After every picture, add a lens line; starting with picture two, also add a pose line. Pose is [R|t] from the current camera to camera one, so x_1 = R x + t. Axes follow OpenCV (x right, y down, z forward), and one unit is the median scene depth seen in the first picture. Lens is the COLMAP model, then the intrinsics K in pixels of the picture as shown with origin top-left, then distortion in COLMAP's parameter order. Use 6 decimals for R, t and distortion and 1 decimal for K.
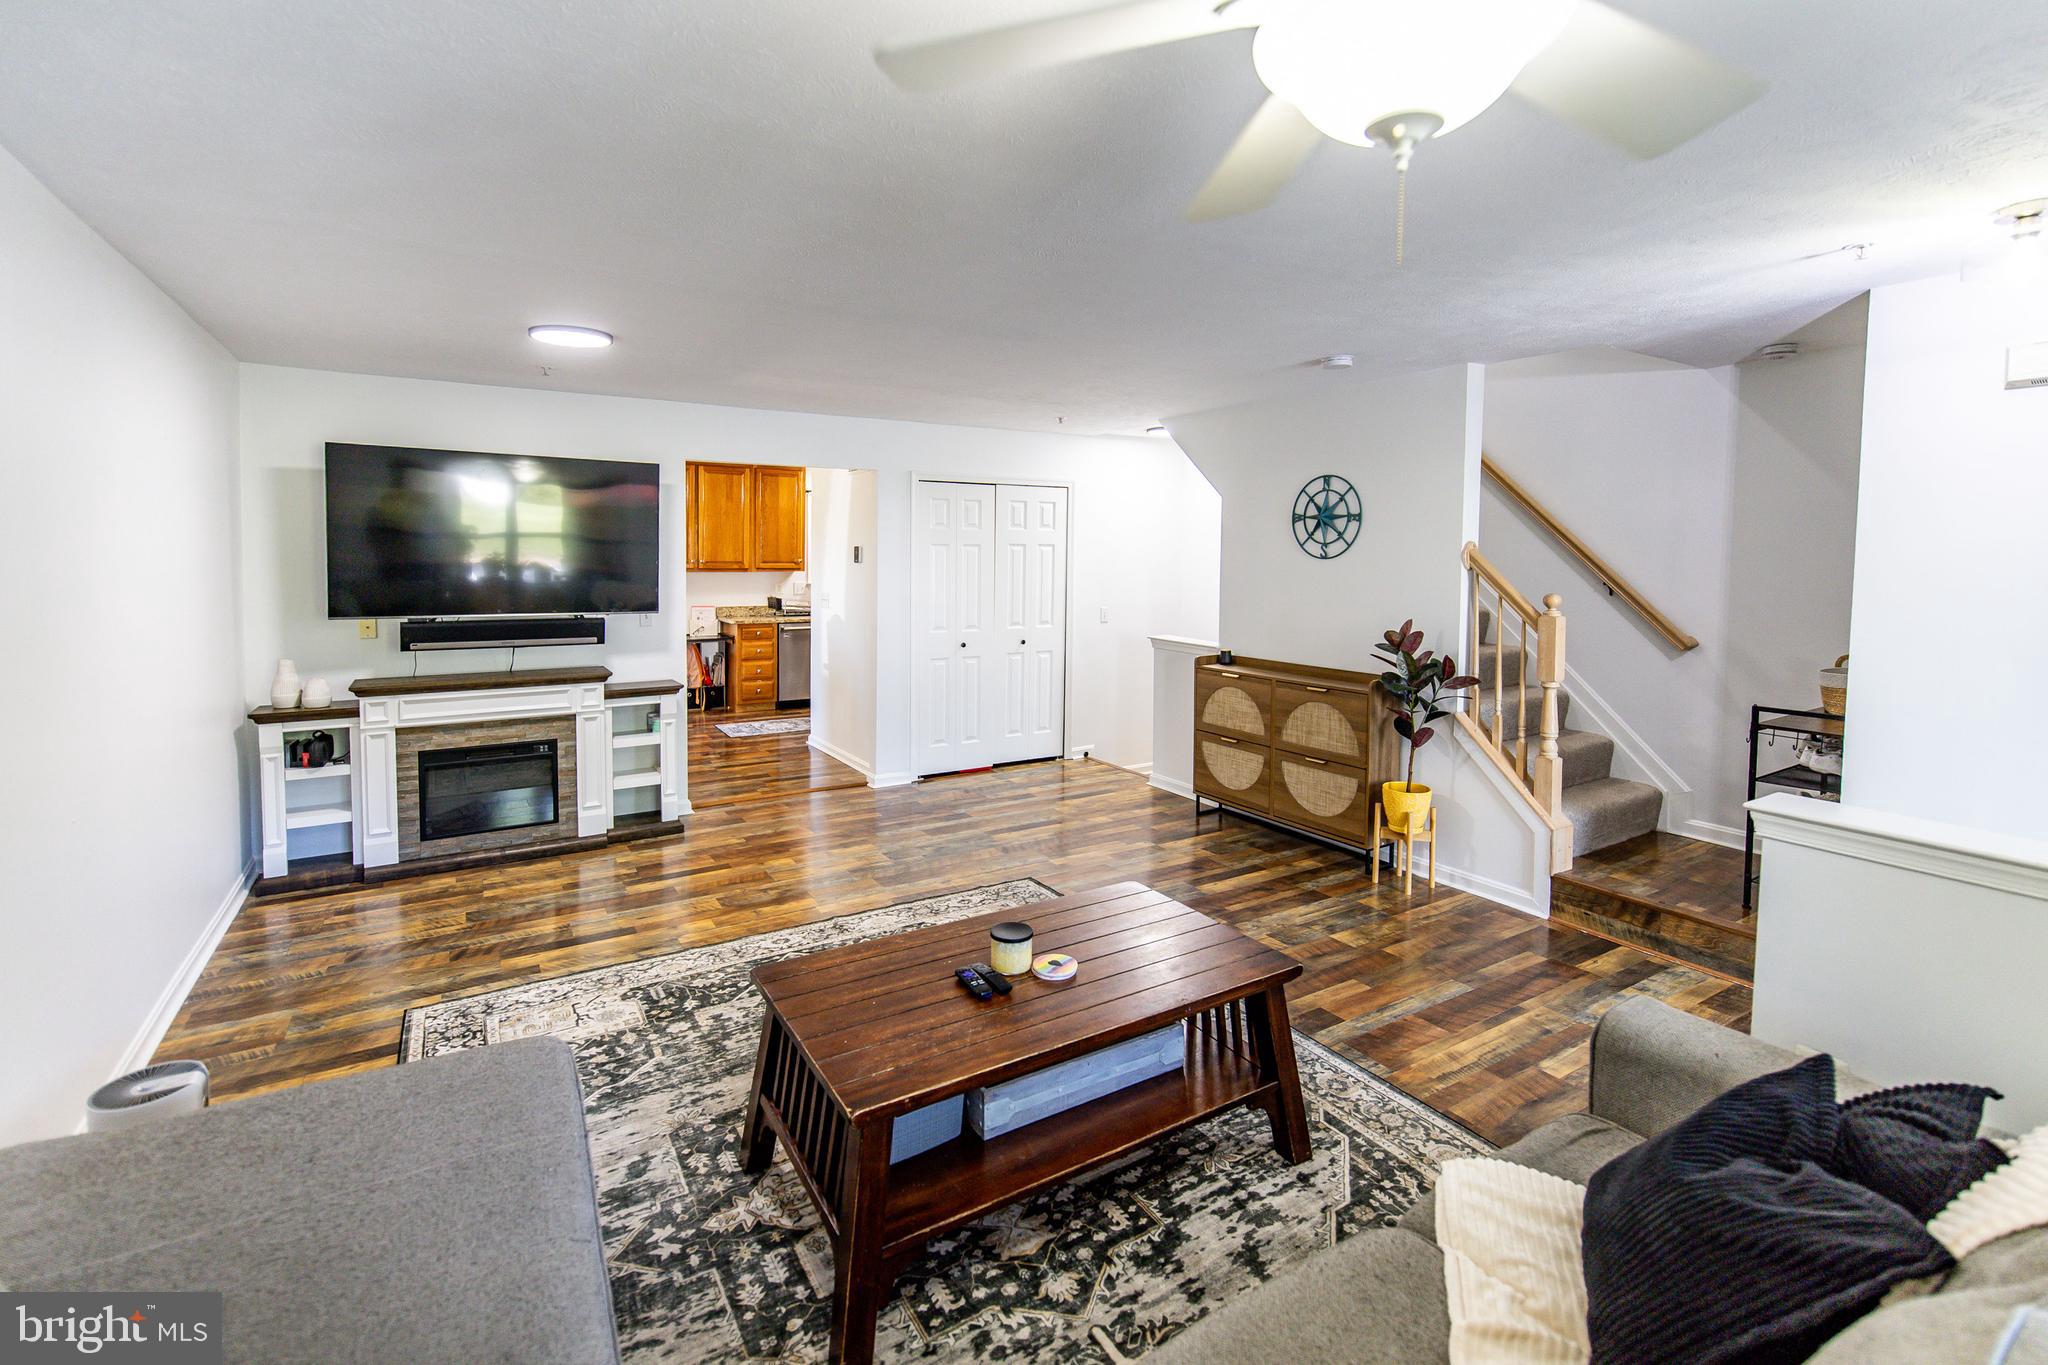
lens RADIAL K [[912.4, 0, 992.1], [0, 912.4, 614.3], [0, 0, 1]] dist [0.002780, -0.000065]
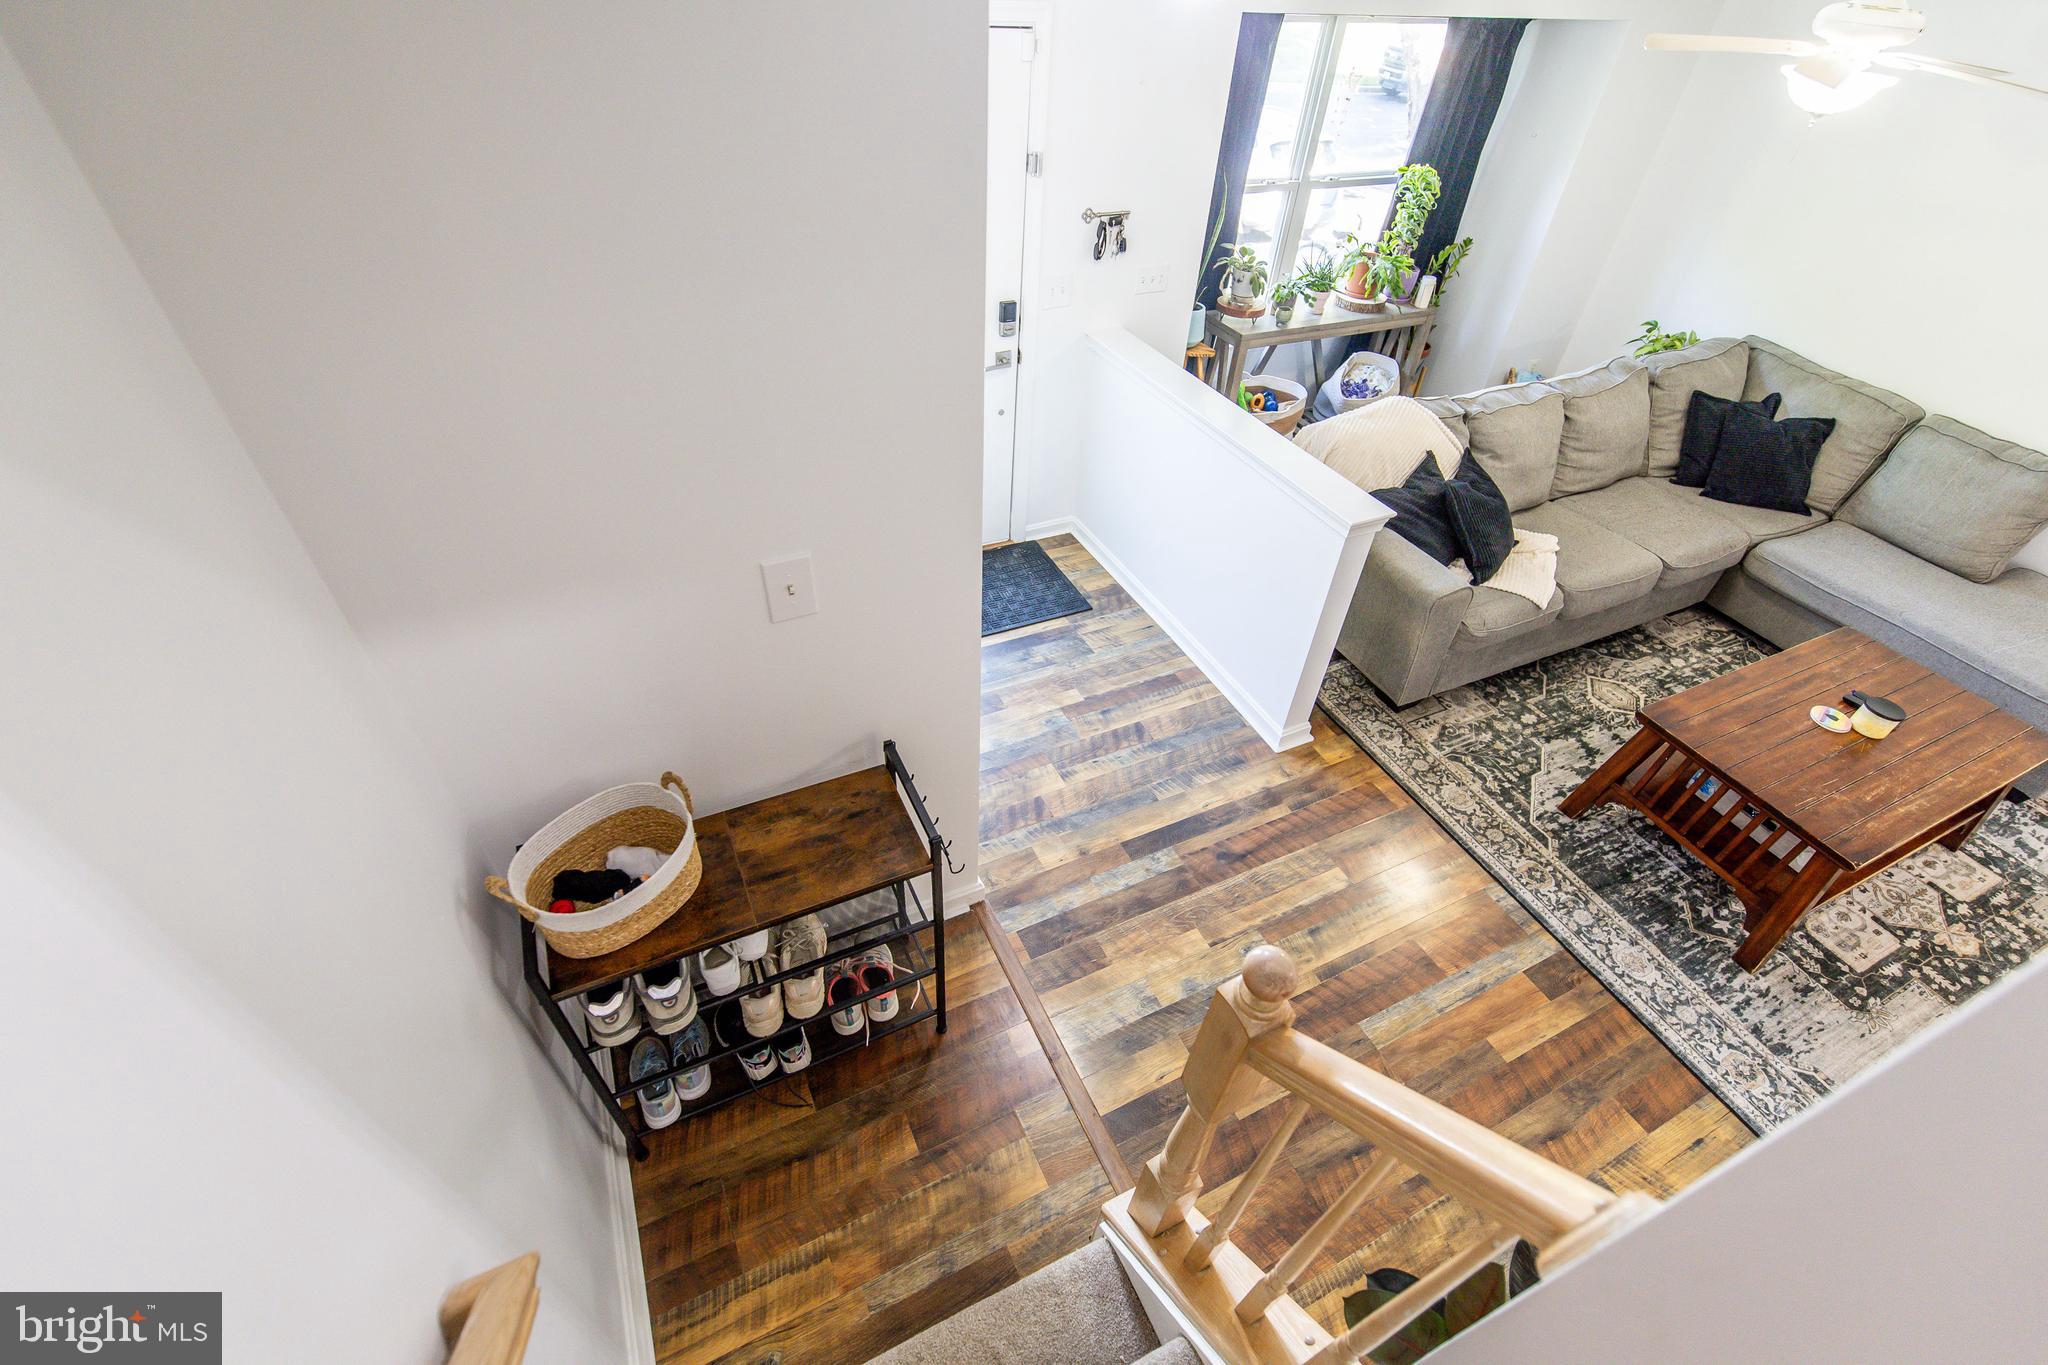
lens RADIAL K [[865.9, 0, 1011.8], [0, 865.9, 690.7], [0, 0, 1]] dist [0.000325, -0.000457]
pose [[-0.994036, -0.104210, 0.032123, 0.656783], [-0.049459, 0.693375, 0.718878, -0.261371], [-0.097188, 0.713002, -0.694394, 1.058511]]
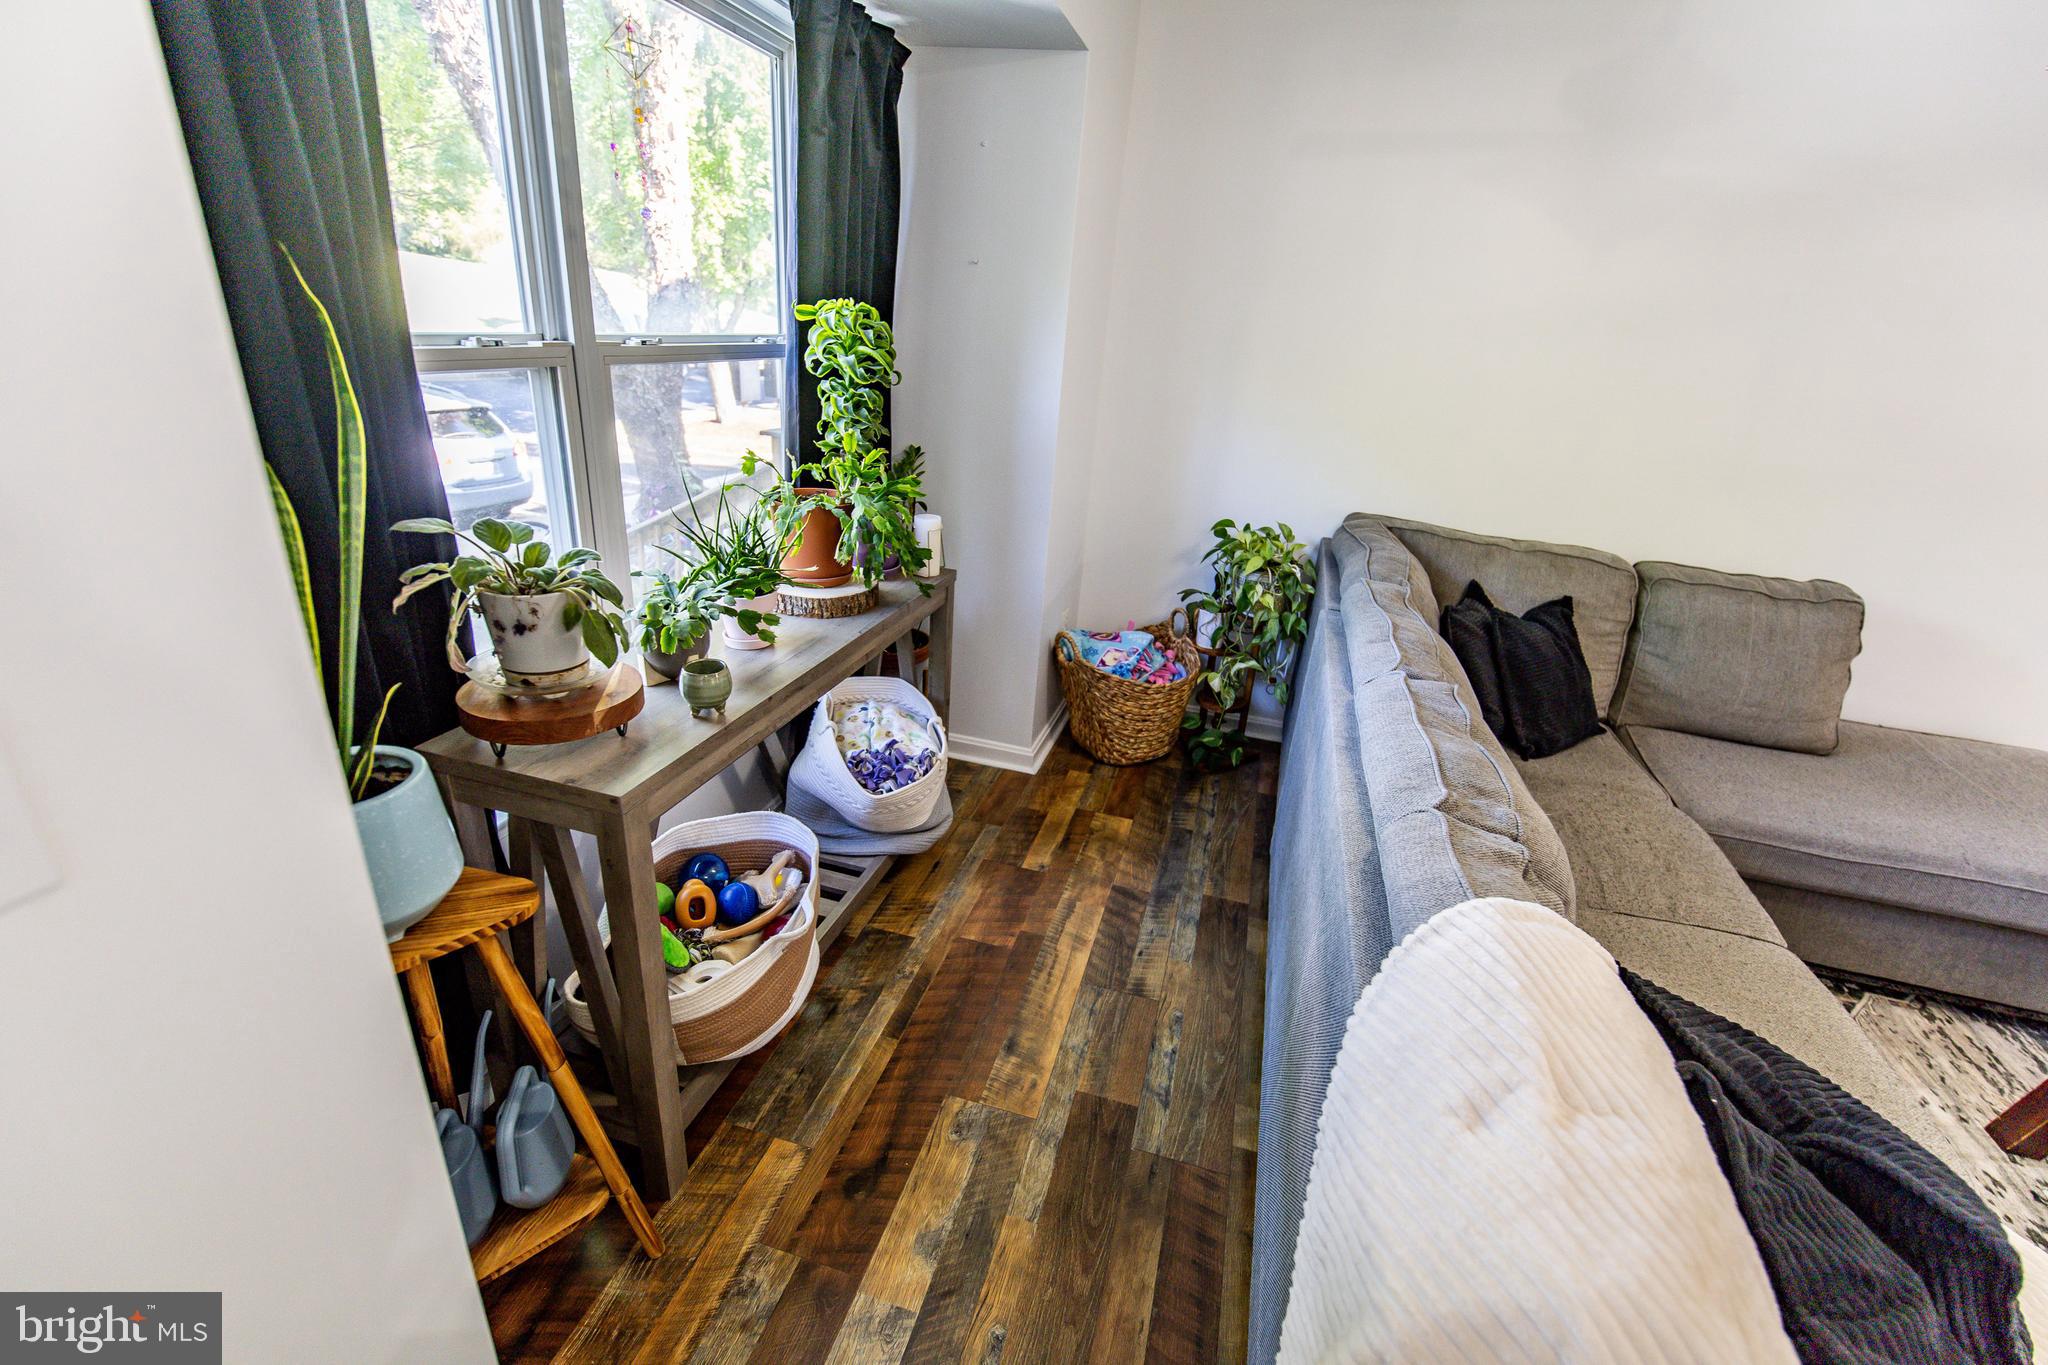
lens RADIAL K [[867.7, 0, 1023.6], [0, 867.7, 681.4], [0, 0, 1]] dist [-0.020149, -0.000188]
pose [[-0.716339, 0.206846, -0.666388, 0.540664], [-0.129449, 0.899073, 0.418224, 0.016141], [0.685640, 0.385853, -0.617264, 0.227421]]
